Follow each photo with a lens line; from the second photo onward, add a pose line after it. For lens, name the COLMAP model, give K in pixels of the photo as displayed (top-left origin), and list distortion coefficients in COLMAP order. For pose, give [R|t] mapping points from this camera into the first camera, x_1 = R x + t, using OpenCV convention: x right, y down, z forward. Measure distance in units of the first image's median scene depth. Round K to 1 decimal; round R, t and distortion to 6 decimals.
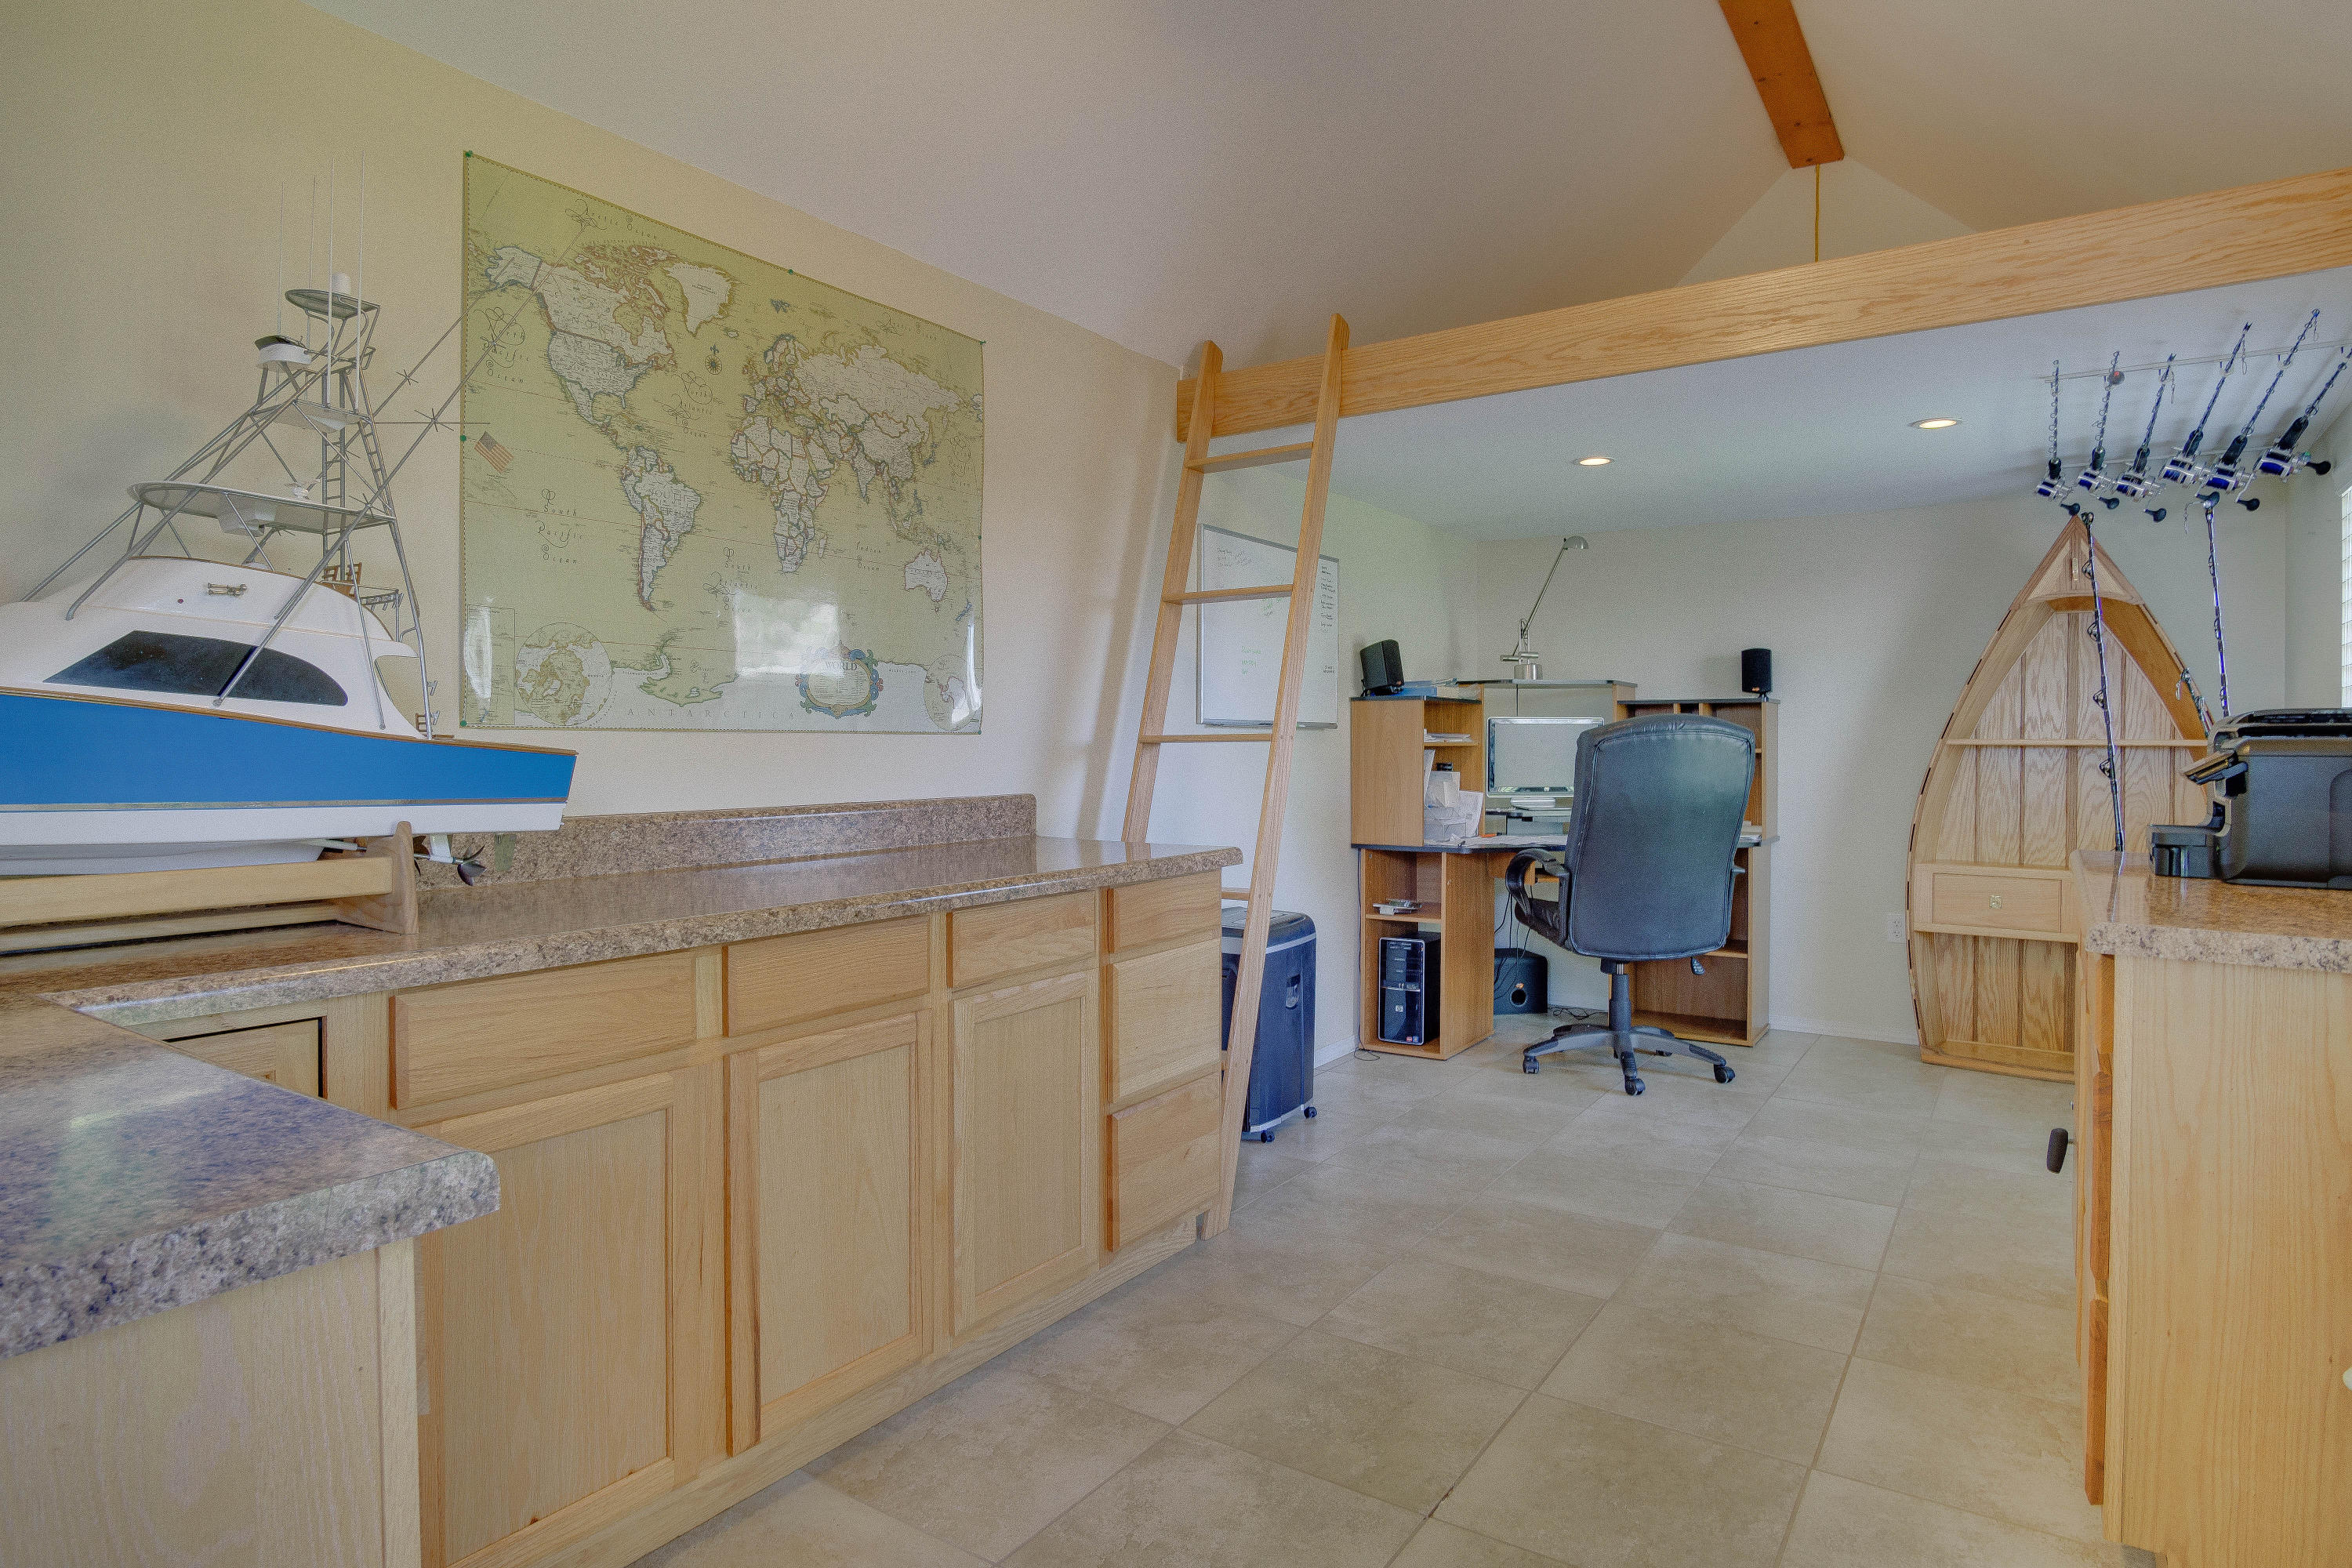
lens RADIAL K [[1293.8, 0, 1161.5], [0, 1293.8, 747.8], [0, 0, 1]] dist [-0.036302, 0.010554]
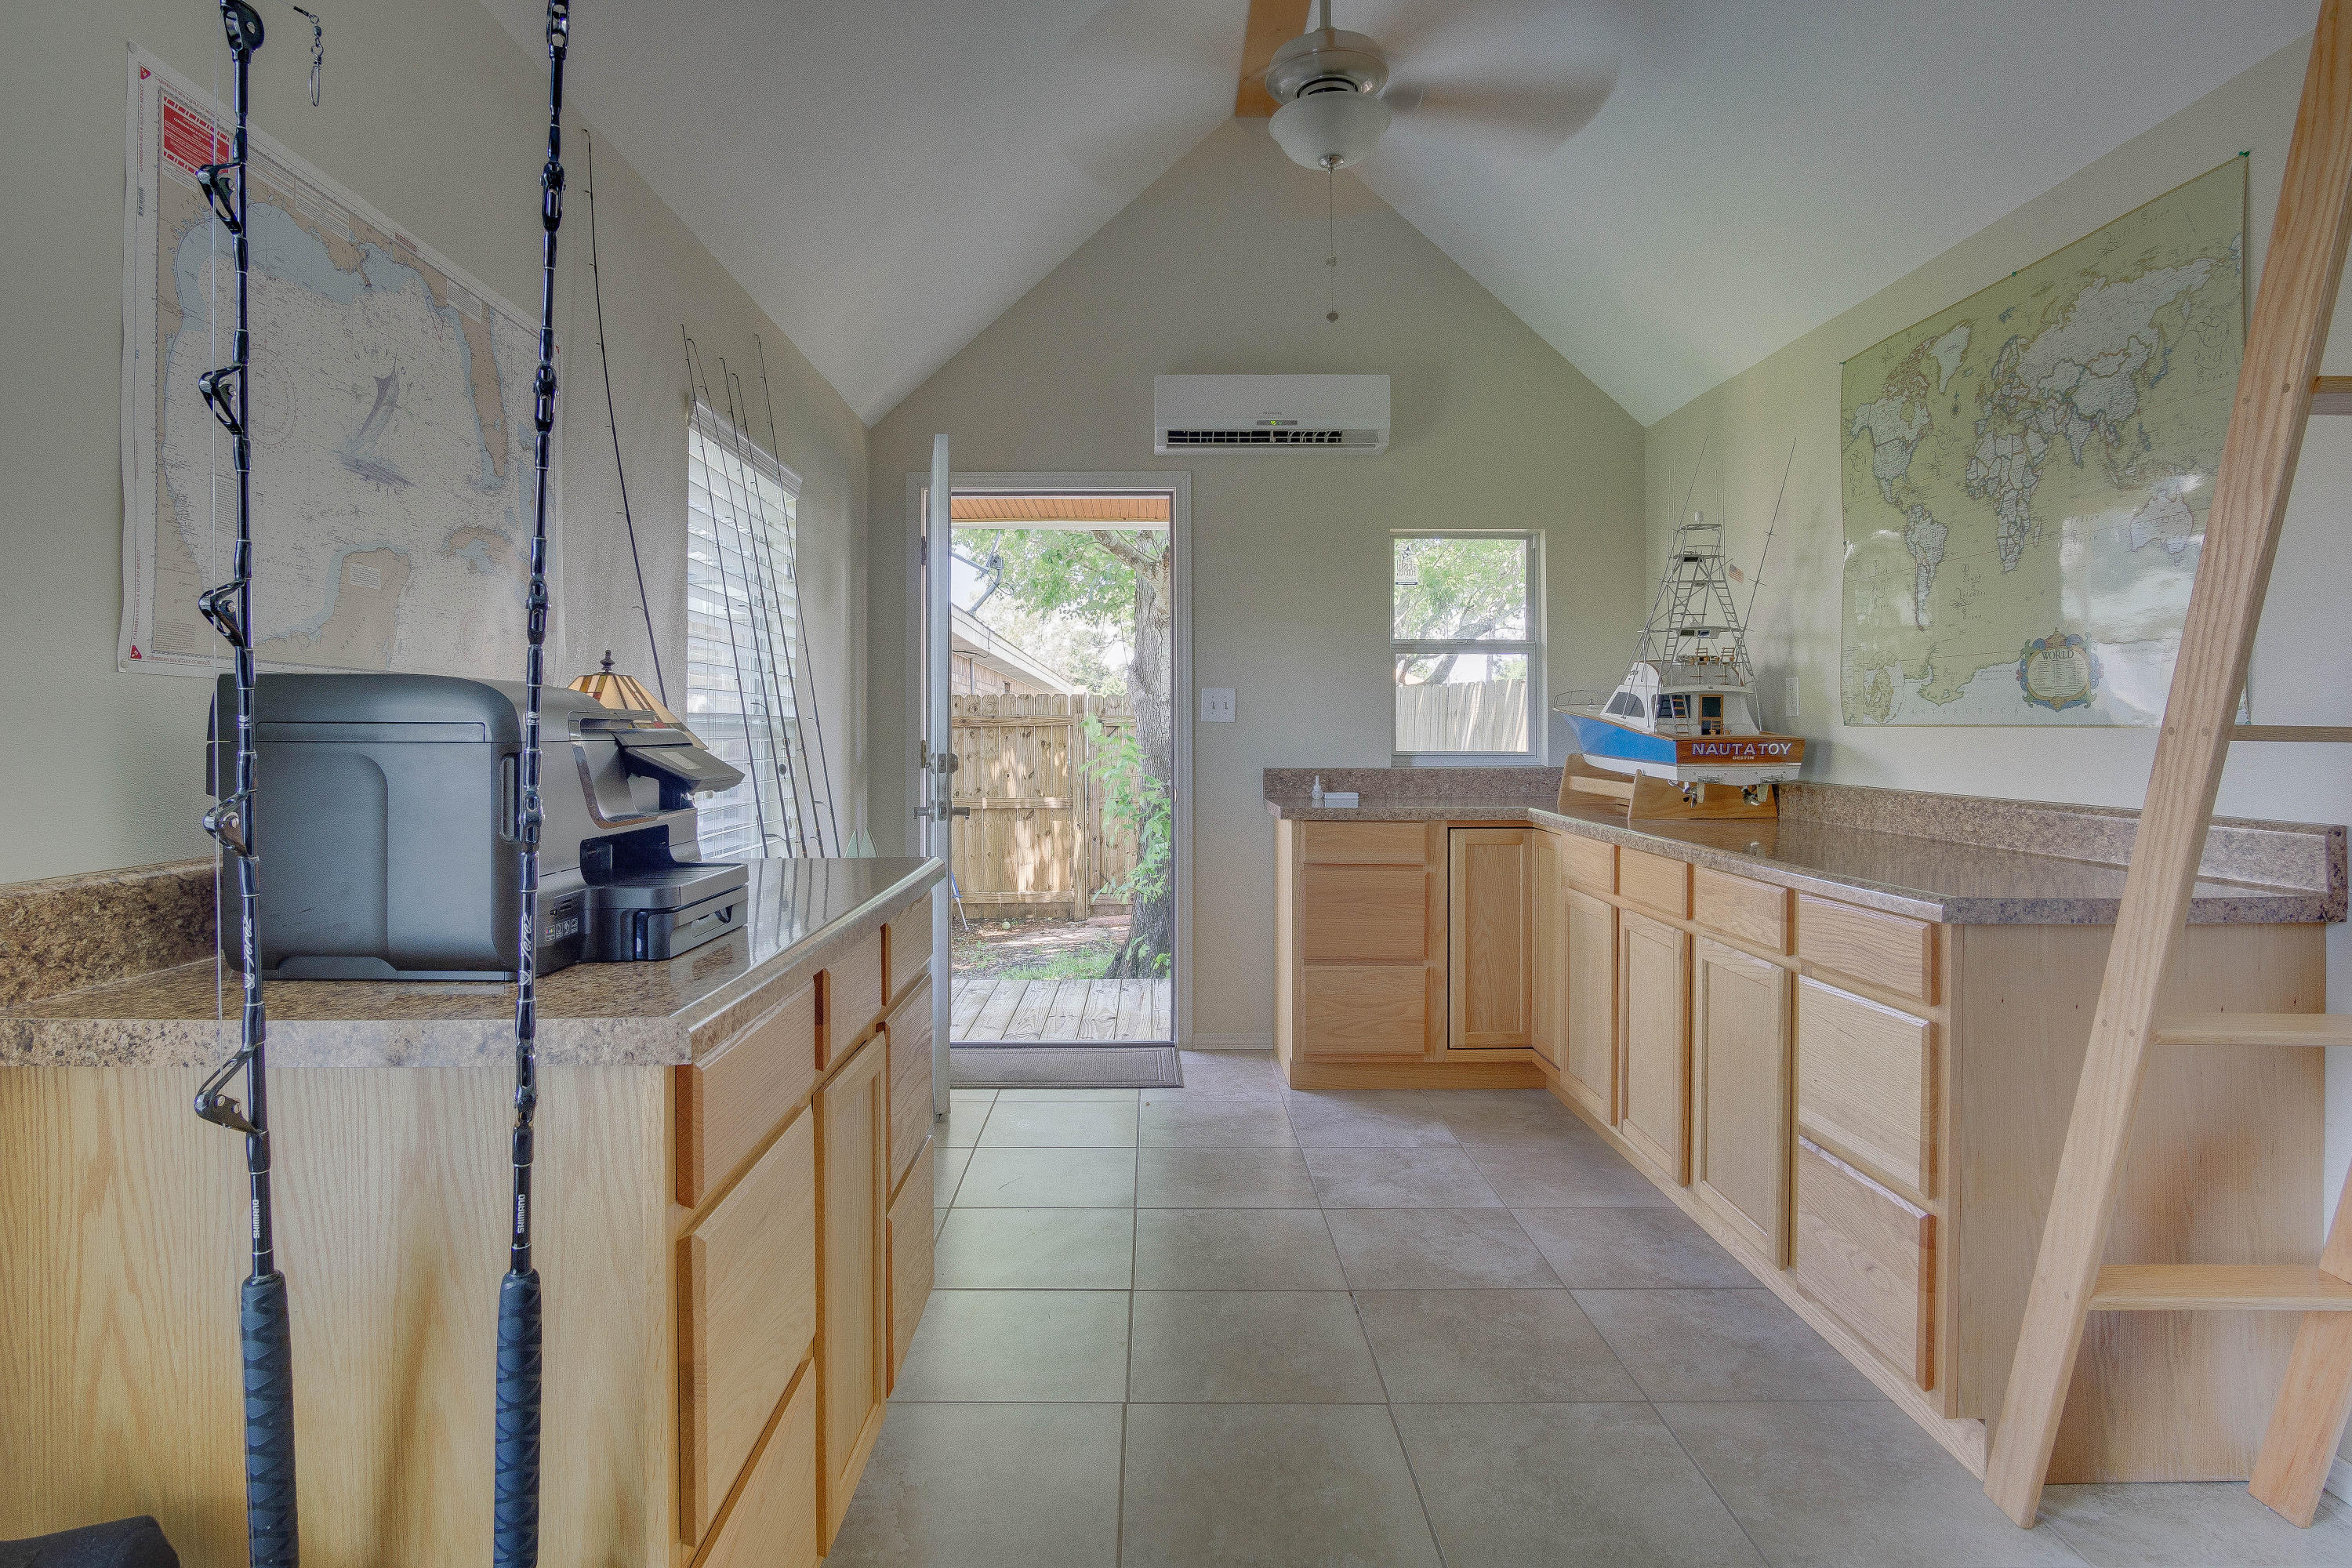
lens RADIAL K [[1293.8, 0, 1157.9], [0, 1293.8, 713.4], [0, 0, 1]] dist [-0.036302, 0.010554]
pose [[-0.818771, -0.008075, -0.574063, 0.870442], [-0.005126, 0.999964, -0.006755, -0.012636], [0.574097, -0.002588, -0.818783, 1.481775]]
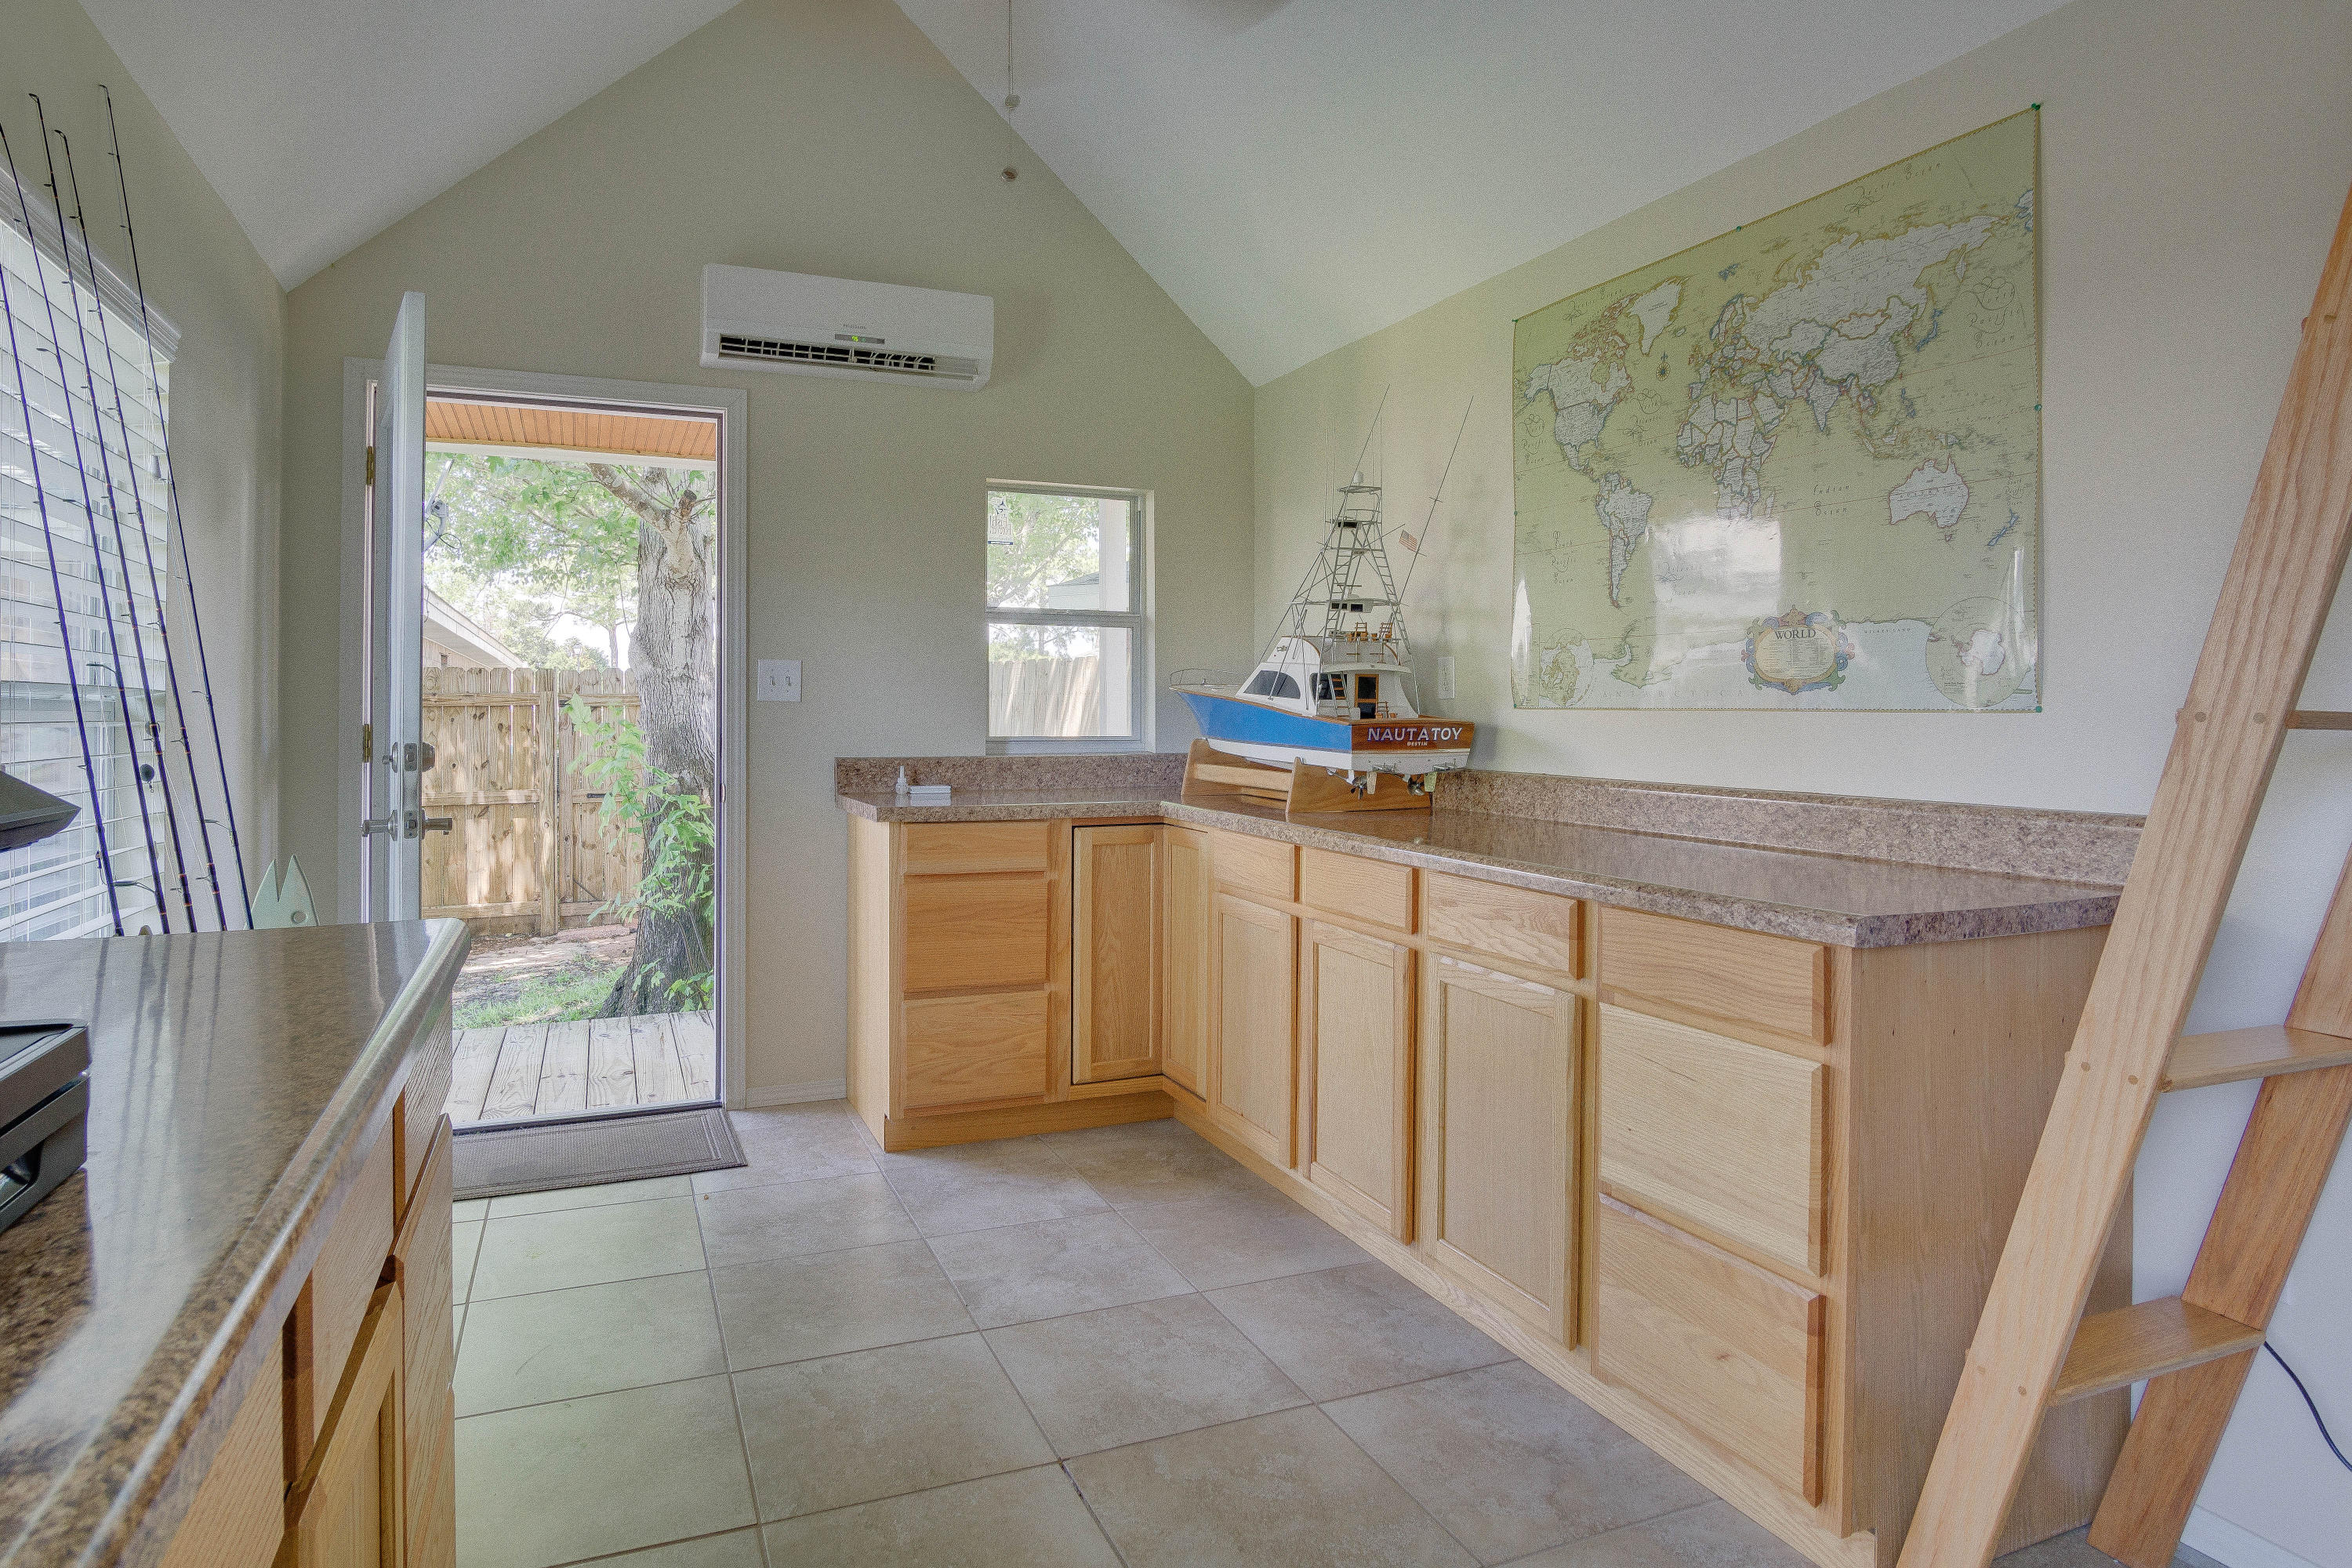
lens RADIAL K [[1293.8, 0, 1130.1], [0, 1293.8, 692.1], [0, 0, 1]] dist [-0.036302, 0.010554]
pose [[-0.541648, -0.014590, -0.840479, 0.777024], [-0.009451, 0.999892, -0.011267, -0.011081], [0.840552, 0.001840, -0.541727, 1.172726]]
